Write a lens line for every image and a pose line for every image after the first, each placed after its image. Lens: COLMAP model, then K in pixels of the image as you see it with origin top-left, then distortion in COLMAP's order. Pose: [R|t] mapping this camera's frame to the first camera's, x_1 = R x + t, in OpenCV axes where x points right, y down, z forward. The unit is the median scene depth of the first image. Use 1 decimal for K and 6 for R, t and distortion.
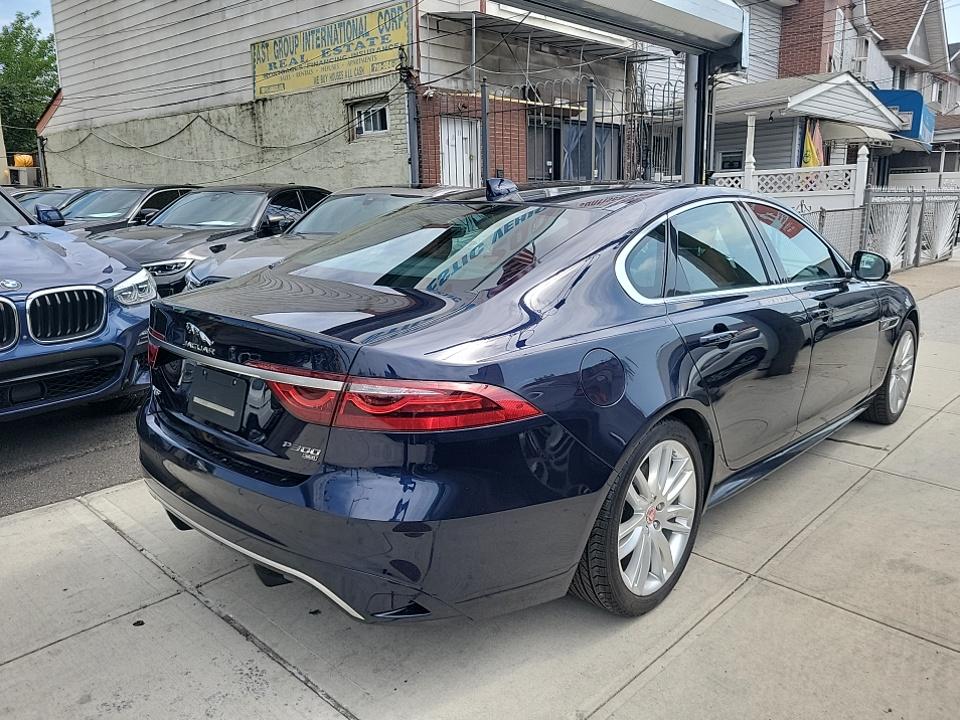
lens RADIAL K [[722.6, 0, 479.8], [0, 722.6, 342.8], [0, 0, 1]] dist [0.031447, -0.004315]
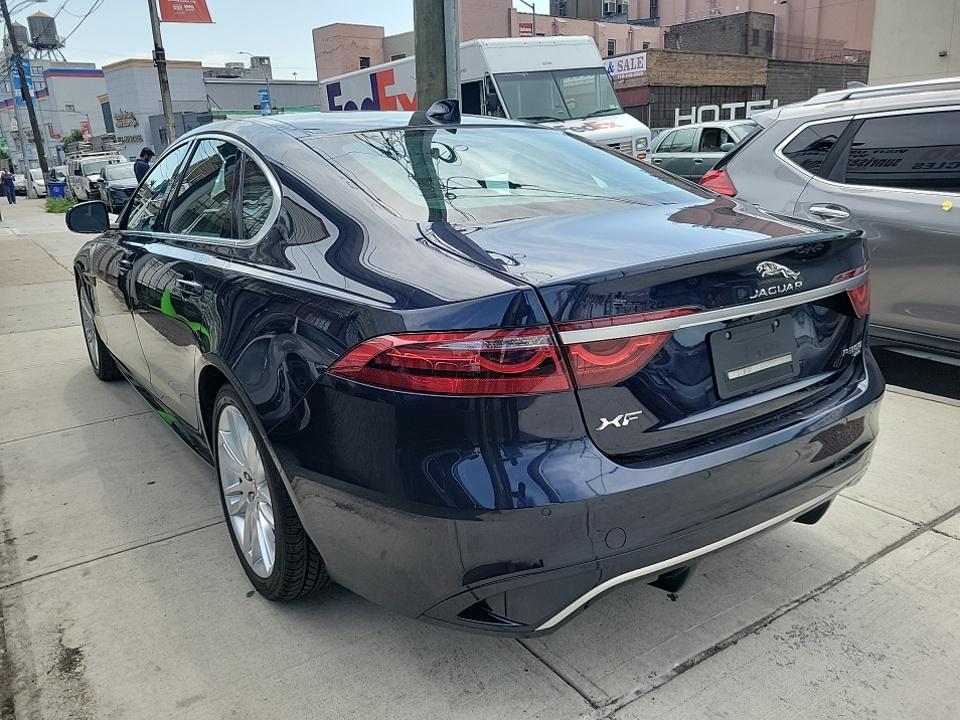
lens RADIAL K [[729.3, 0, 455.5], [0, 729.3, 356.6], [0, 0, 1]] dist [0.038212, -0.011161]
pose [[0.239369, -0.261598, 0.935023, -1.033170], [0.227104, 0.951390, 0.208038, -0.140127], [-0.943995, 0.162550, 0.287144, 0.952377]]
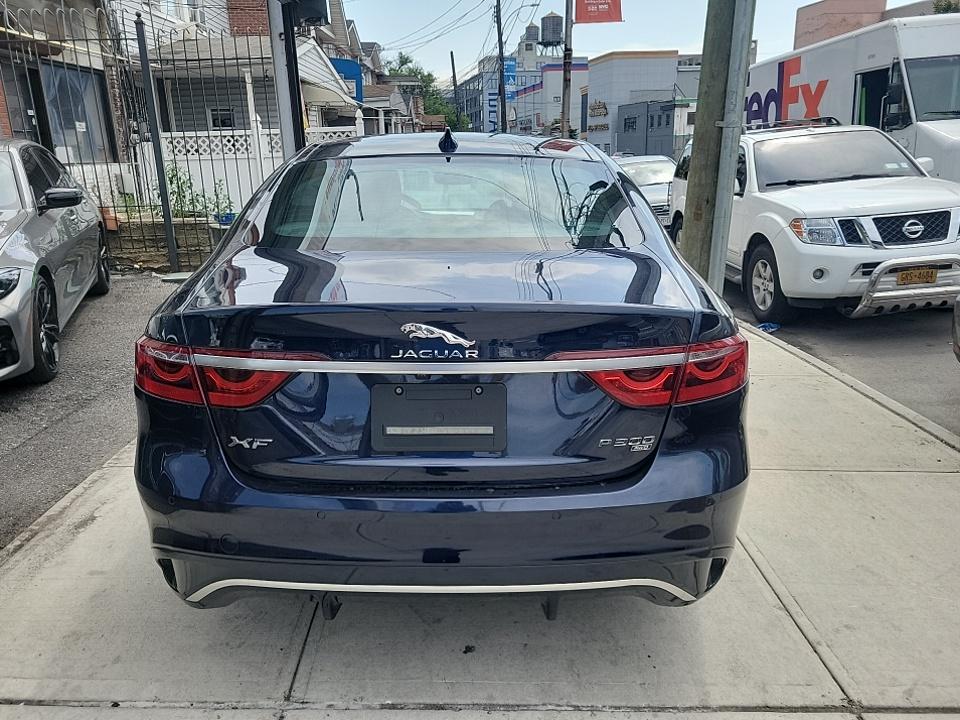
lens RADIAL K [[729.3, 0, 455.5], [0, 729.3, 356.6], [0, 0, 1]] dist [0.038212, -0.011161]
pose [[0.743309, -0.179808, 0.644330, -0.728168], [0.136722, 0.983701, 0.116790, -0.064173], [-0.654828, 0.001283, 0.755777, 0.369977]]
